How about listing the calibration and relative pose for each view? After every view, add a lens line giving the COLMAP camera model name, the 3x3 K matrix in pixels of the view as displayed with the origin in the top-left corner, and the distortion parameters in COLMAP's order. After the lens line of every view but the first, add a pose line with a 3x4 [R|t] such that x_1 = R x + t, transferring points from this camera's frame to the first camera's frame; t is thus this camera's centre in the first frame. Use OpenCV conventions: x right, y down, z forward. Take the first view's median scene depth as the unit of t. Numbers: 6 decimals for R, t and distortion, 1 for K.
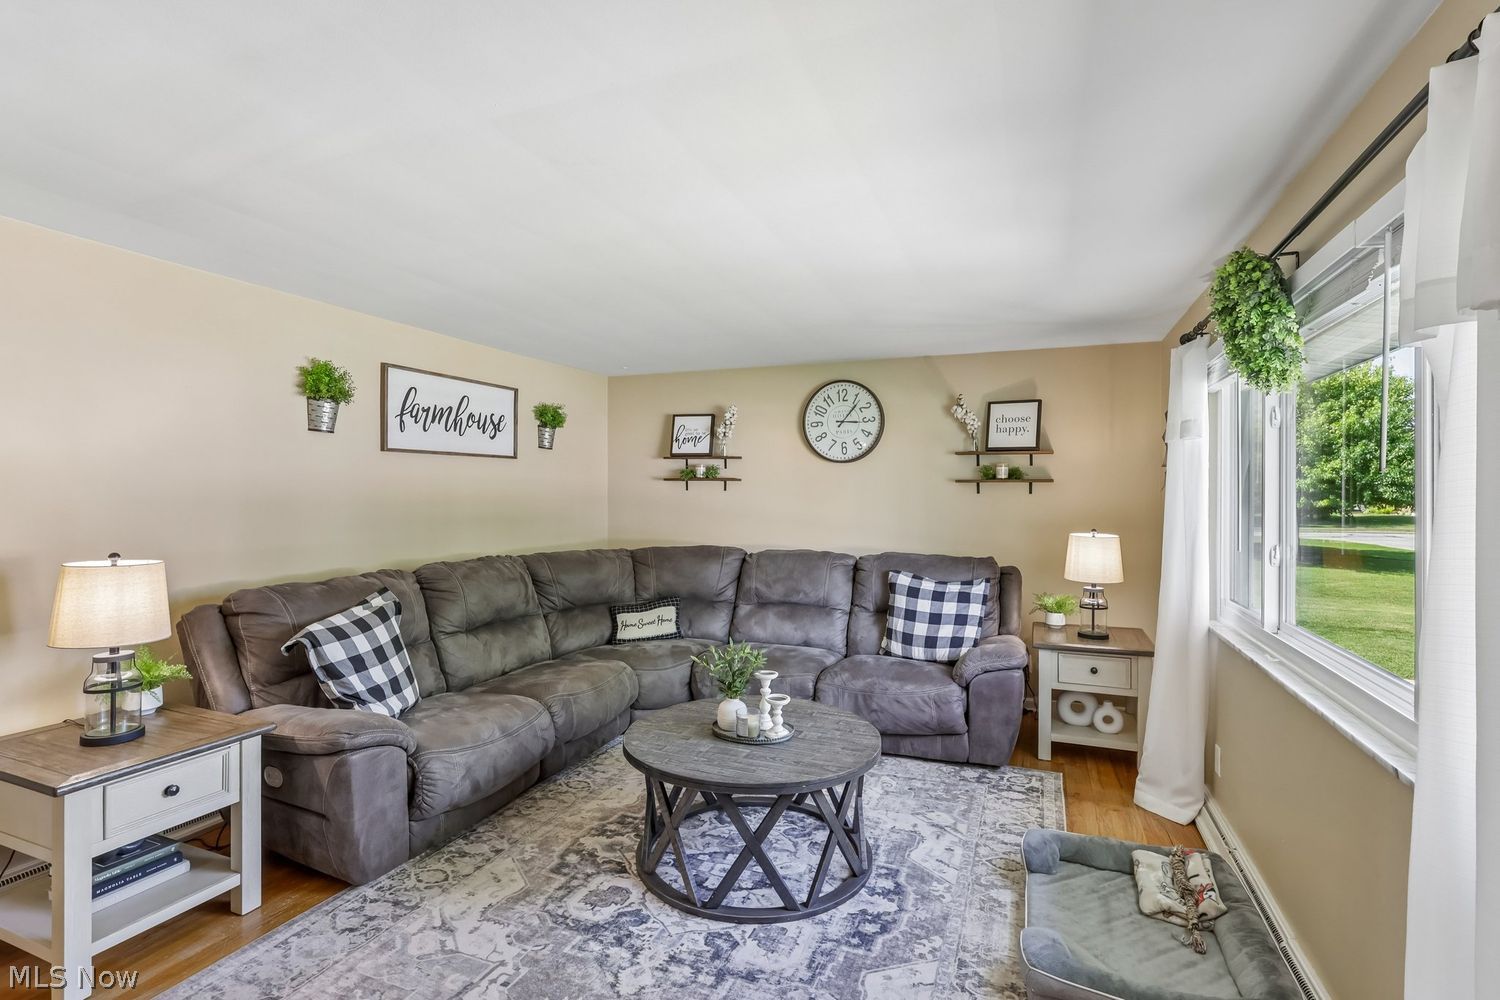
lens RADIAL K [[705.0, 0, 743.7], [0, 705.0, 498.0], [0, 0, 1]] dist [-0.002458, 0.001195]
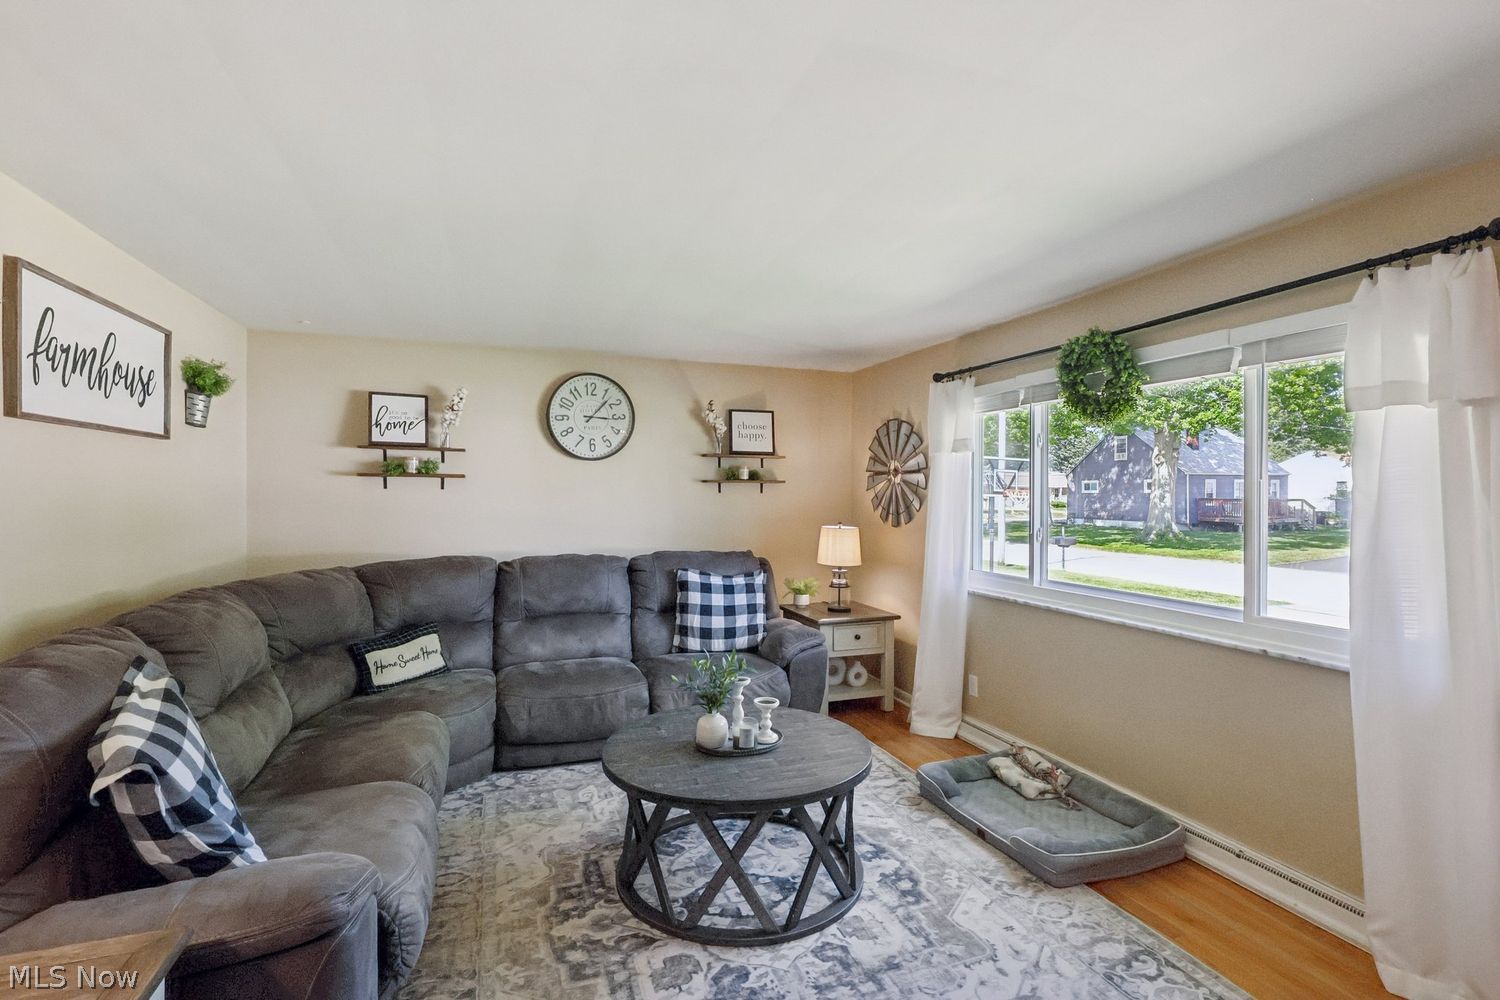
lens RADIAL K [[705.0, 0, 743.9], [0, 705.0, 500.6], [0, 0, 1]] dist [-0.002458, 0.001195]
pose [[0.745733, -0.007689, 0.666201, -0.413165], [0.003620, 0.999965, 0.007489, -0.002776], [-0.666235, -0.003173, 0.745735, 0.189752]]
